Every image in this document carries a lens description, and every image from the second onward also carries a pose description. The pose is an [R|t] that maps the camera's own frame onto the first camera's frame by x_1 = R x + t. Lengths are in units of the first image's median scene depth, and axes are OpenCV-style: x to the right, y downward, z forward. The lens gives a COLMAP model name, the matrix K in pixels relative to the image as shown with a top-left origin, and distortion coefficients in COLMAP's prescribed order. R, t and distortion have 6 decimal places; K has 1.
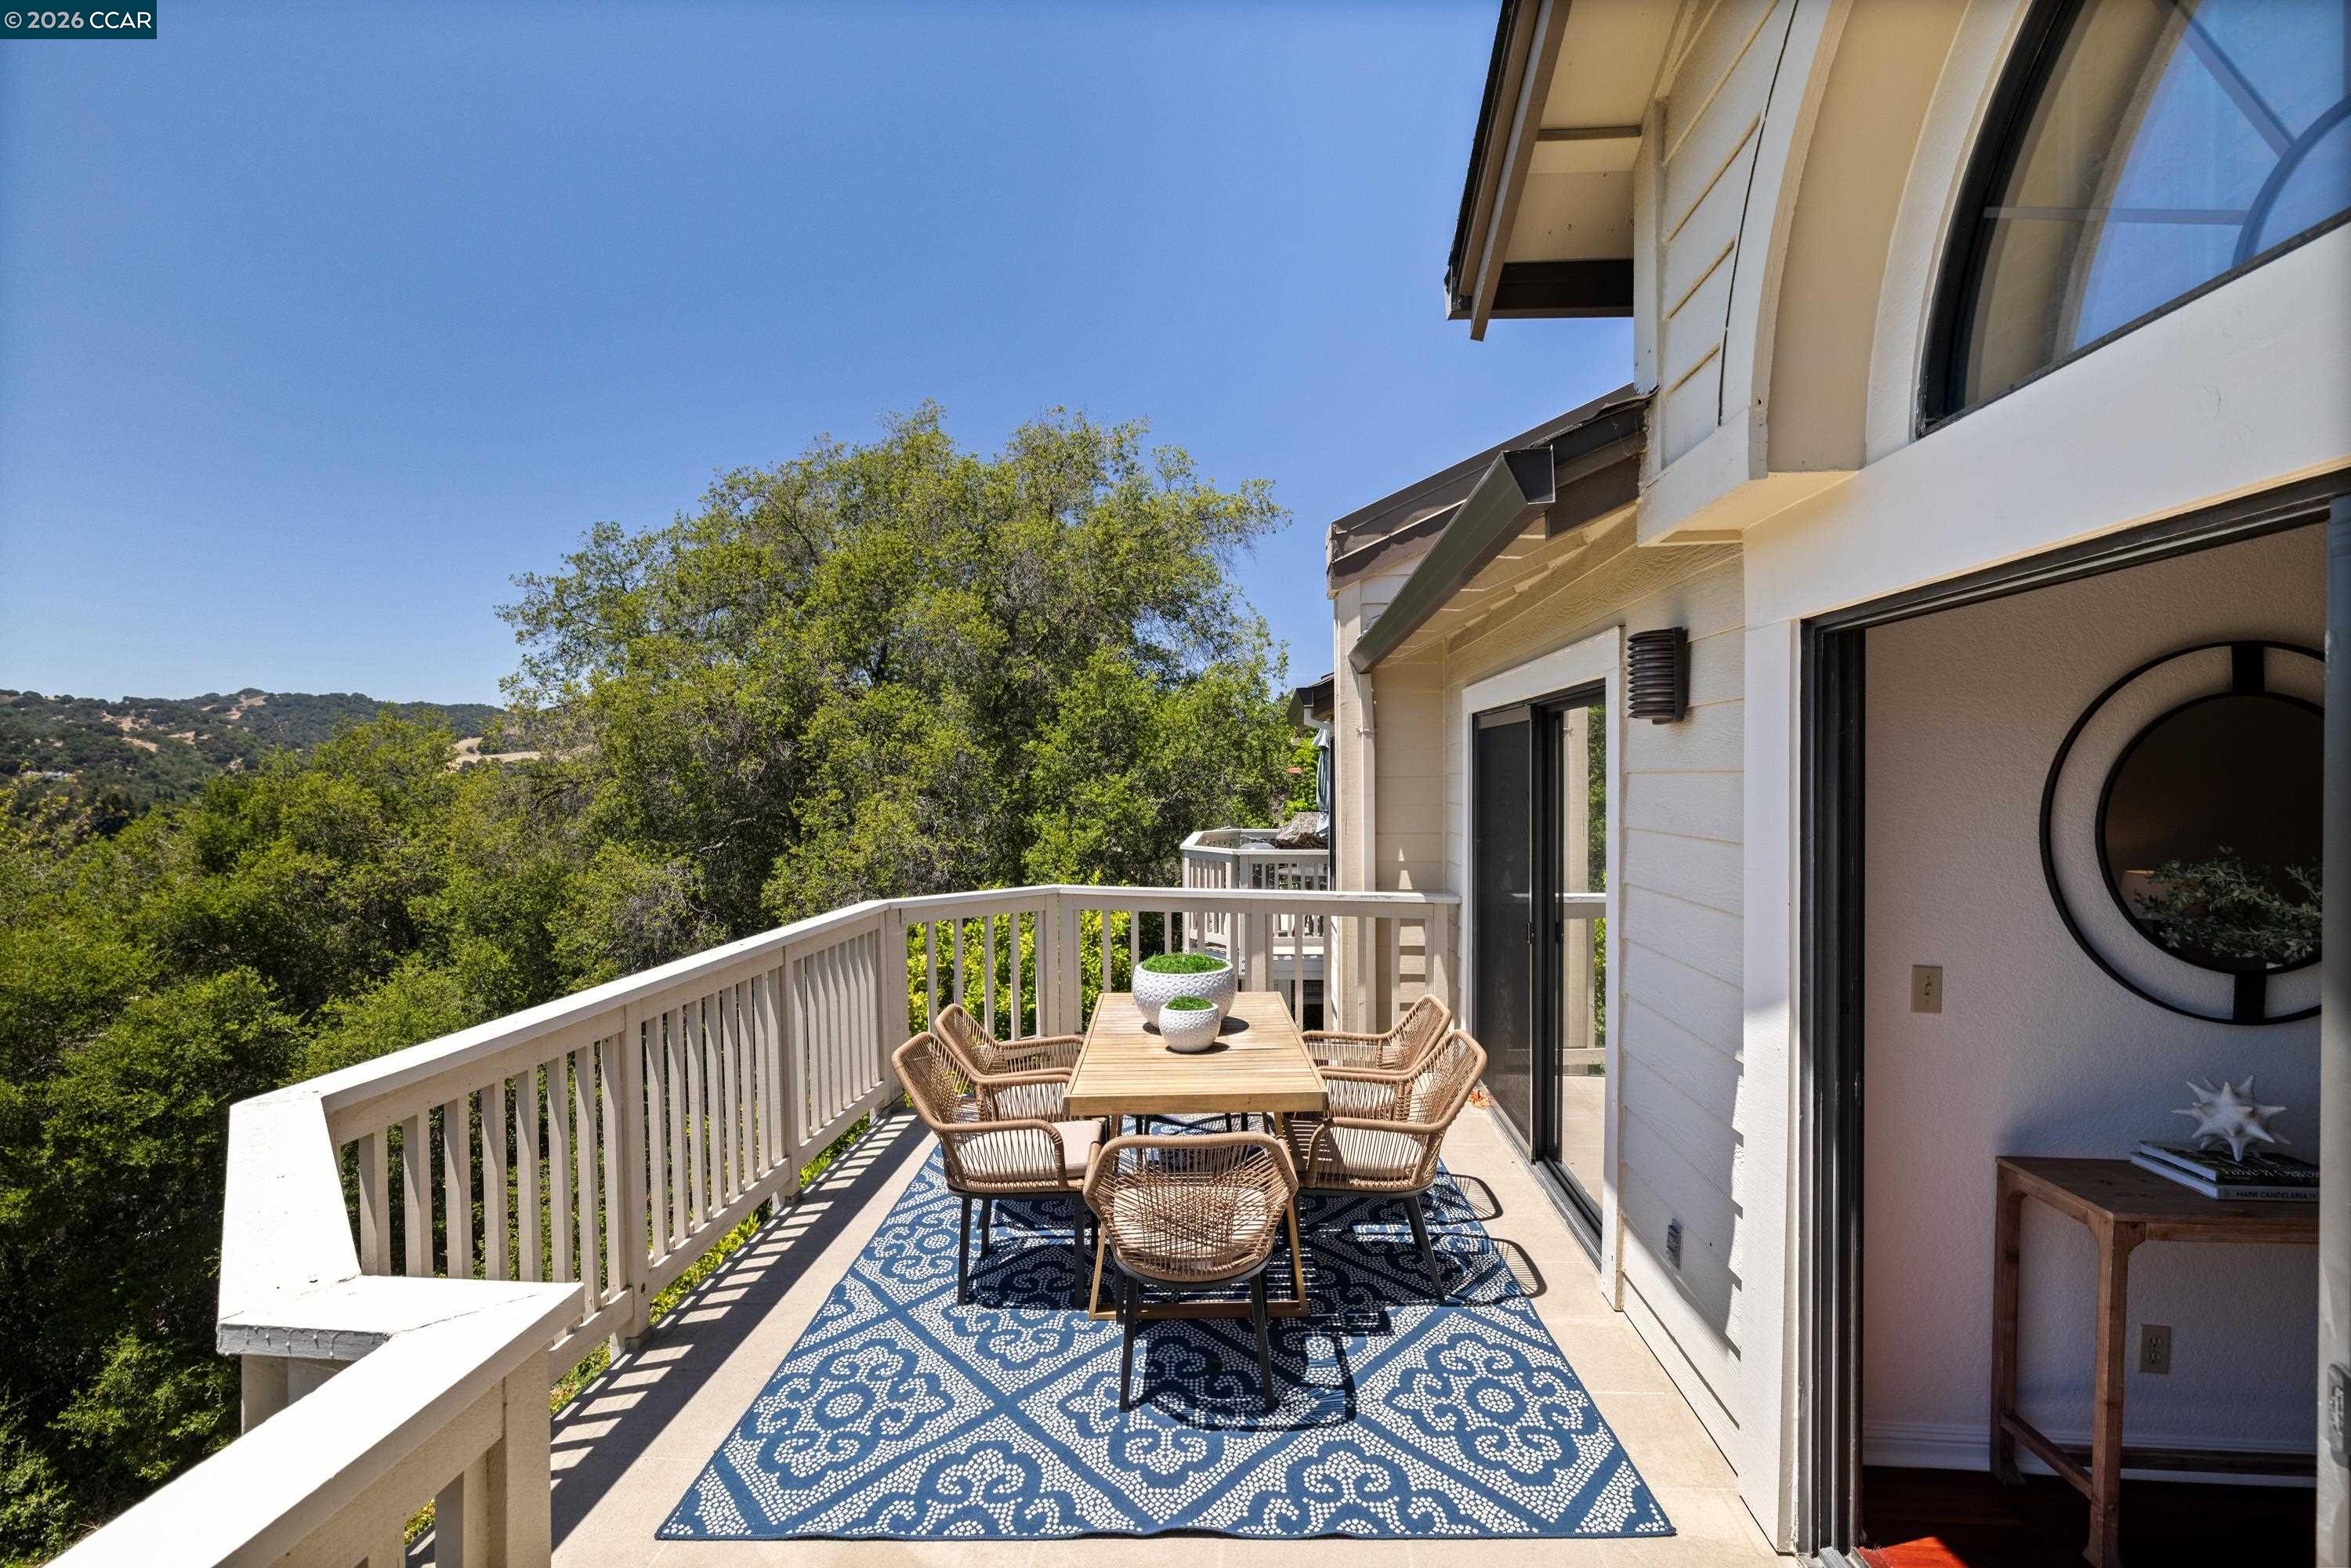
lens RADIAL K [[1122.8, 0, 1175.5], [0, 1122.8, 784.0], [0, 0, 1]] dist [-0.003346, 0.000058]
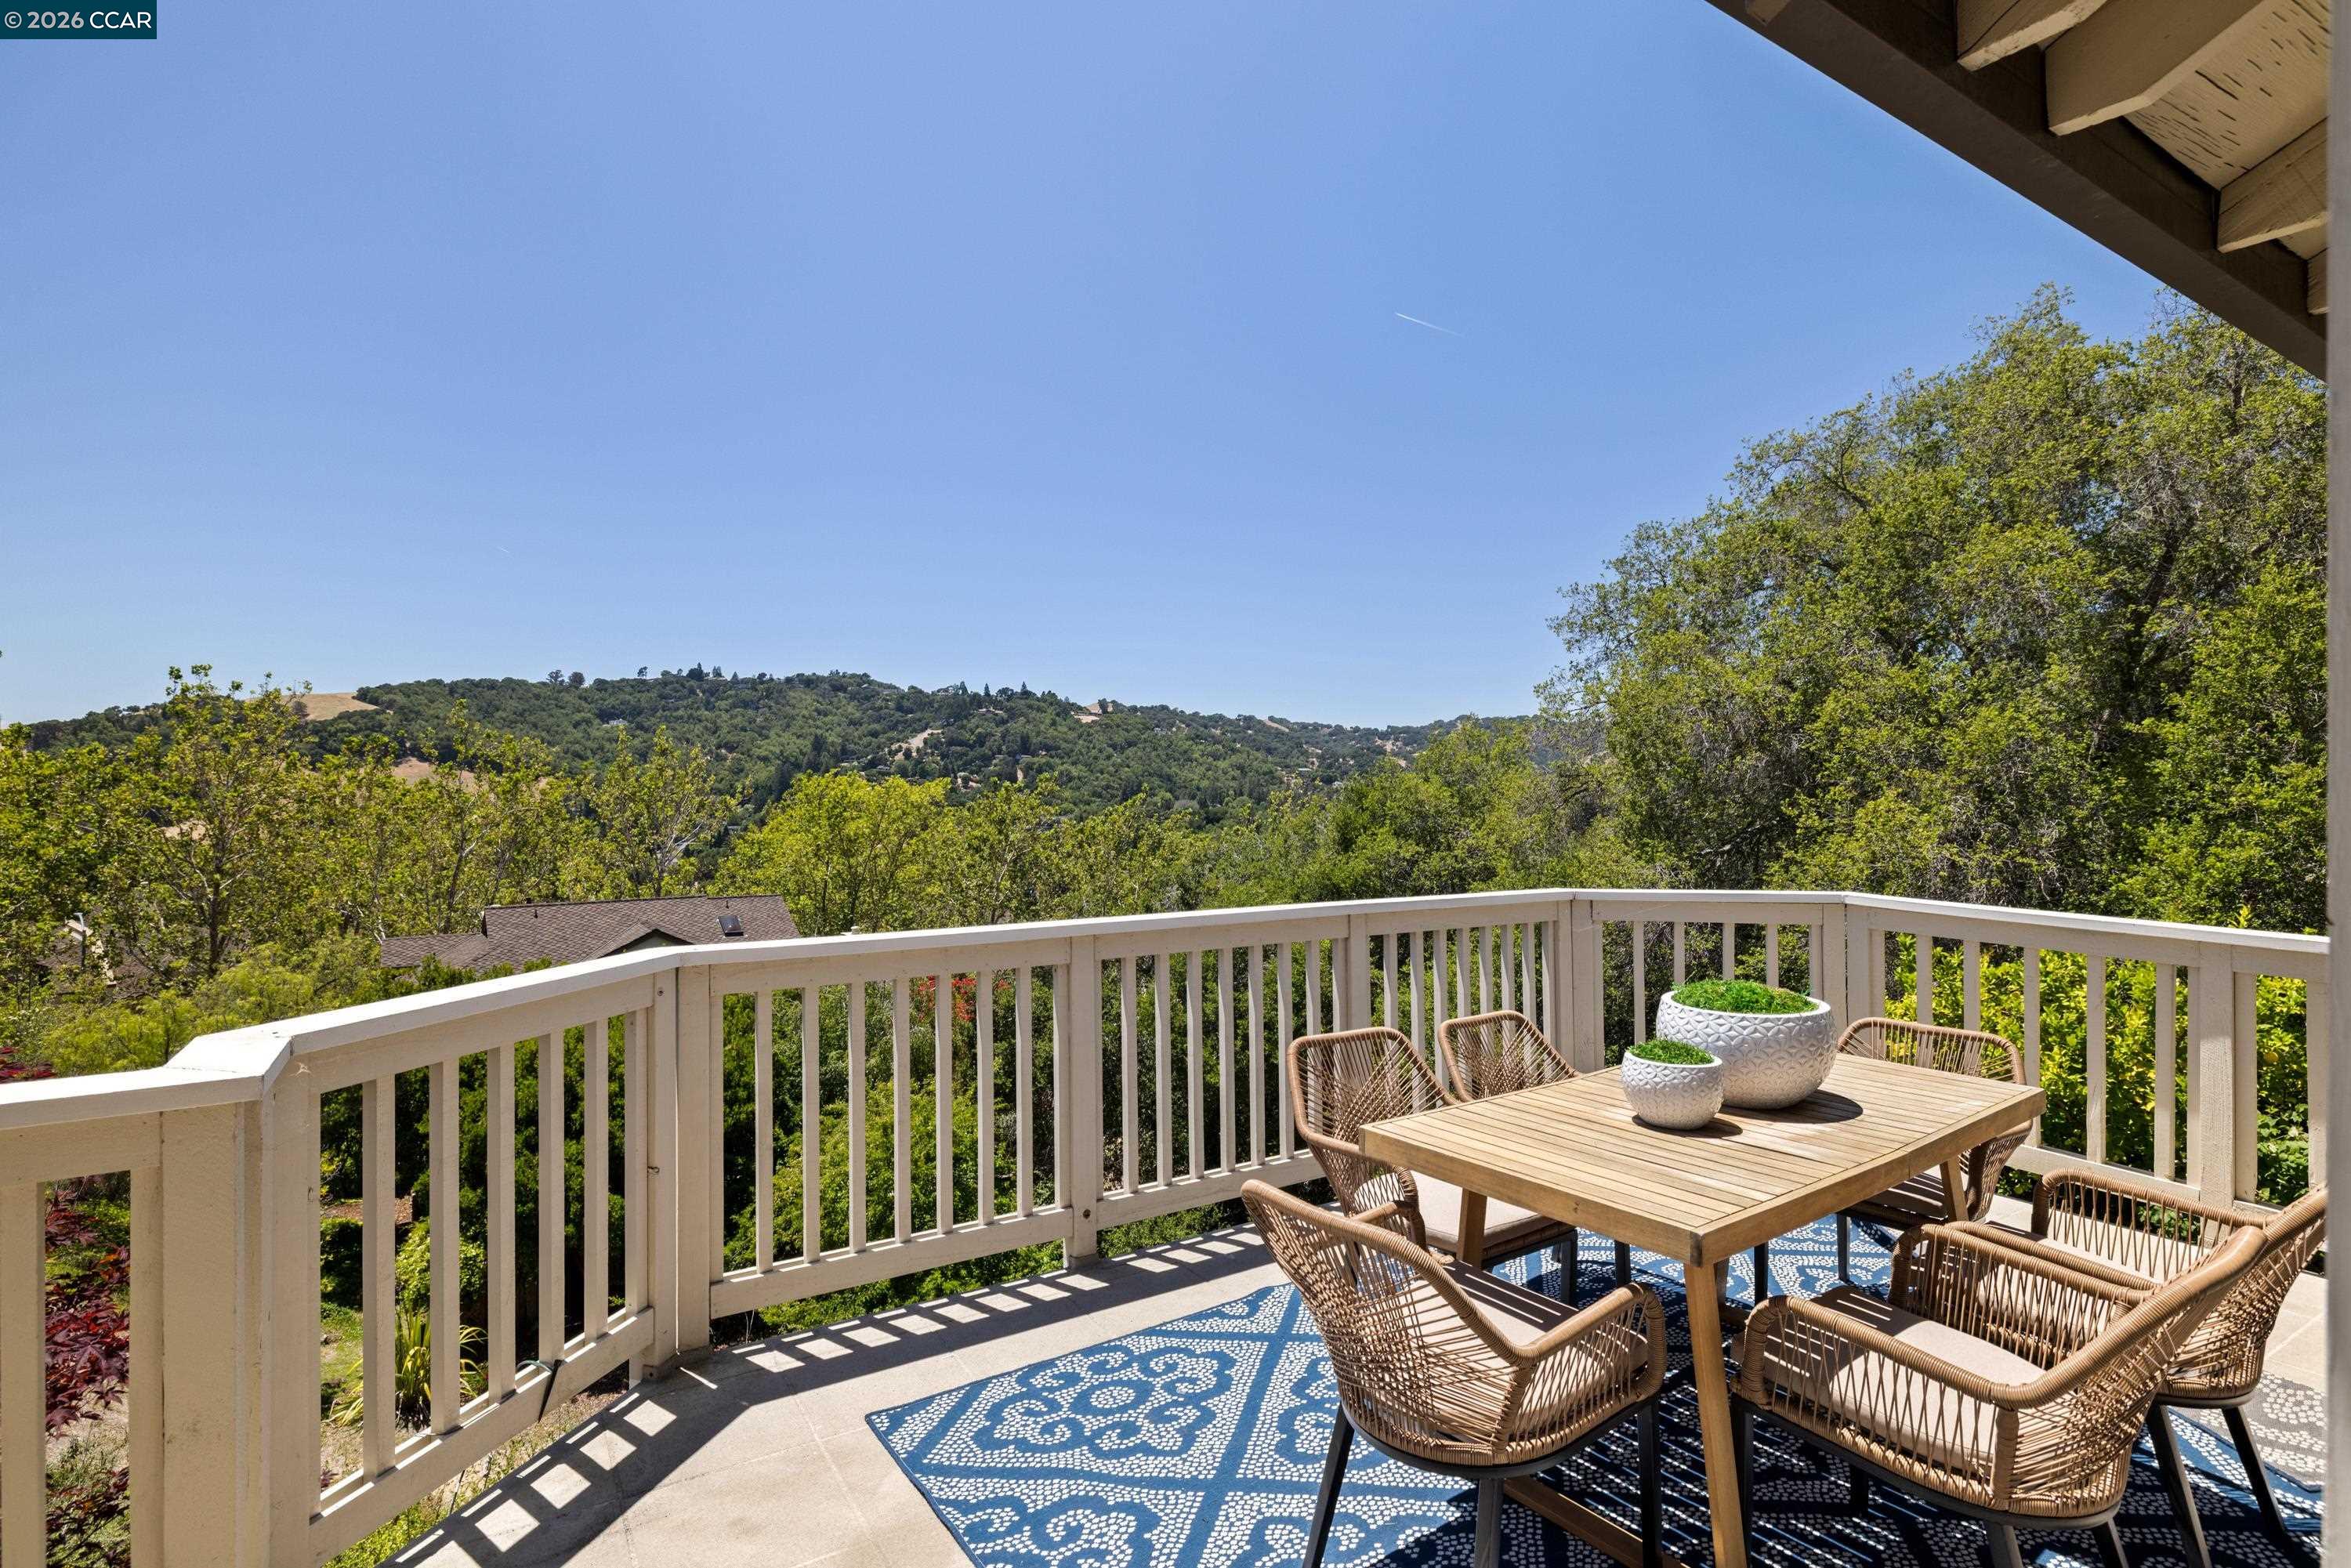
lens RADIAL K [[1134.1, 0, 1171.6], [0, 1134.1, 791.8], [0, 0, 1]] dist [-0.002766, 0.001312]
pose [[0.585539, 0.006826, -0.810615, 0.073416], [-0.009051, 0.999957, 0.001882, 0.009545], [0.810593, 0.006235, 0.585576, 0.077316]]
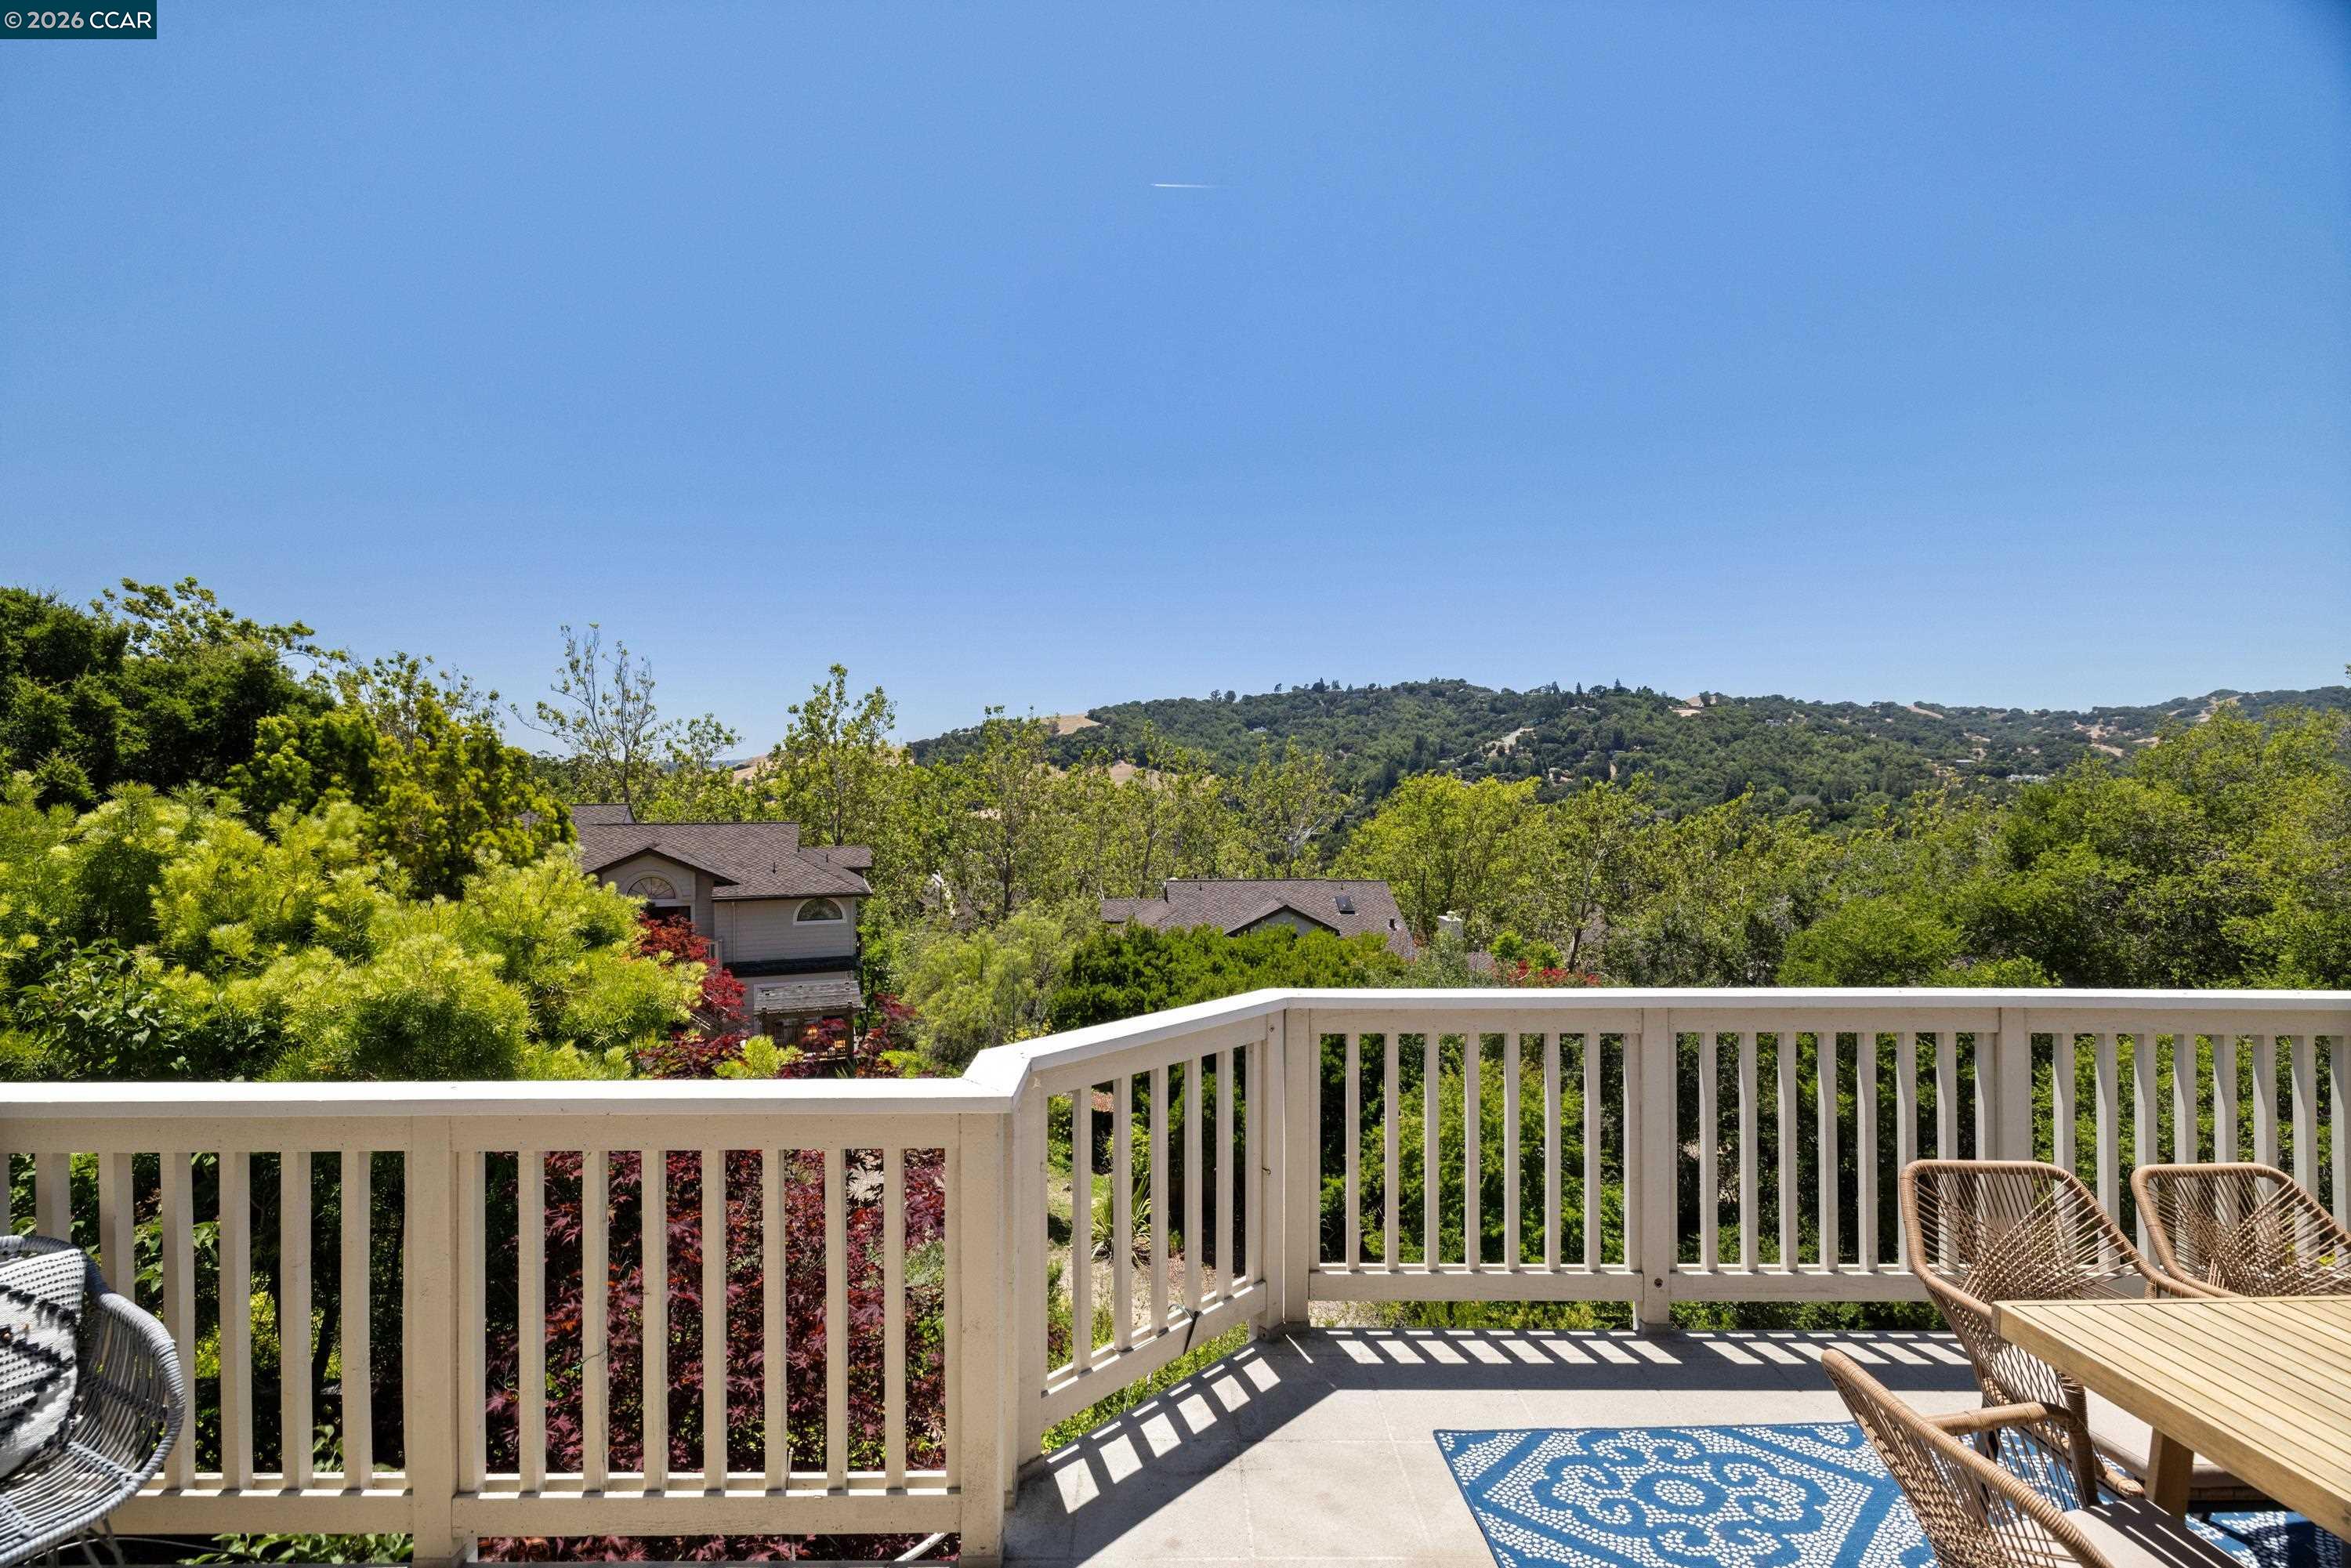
lens RADIAL K [[1014.0, 0, 1156.8], [0, 1014.0, 794.4], [0, 0, 1]] dist [0.000557, 0.002948]
pose [[0.069800, 0.015411, -0.997442, 0.076195], [-0.006944, 0.999864, 0.014962, -0.003710], [0.997537, 0.005882, 0.069897, 0.079853]]
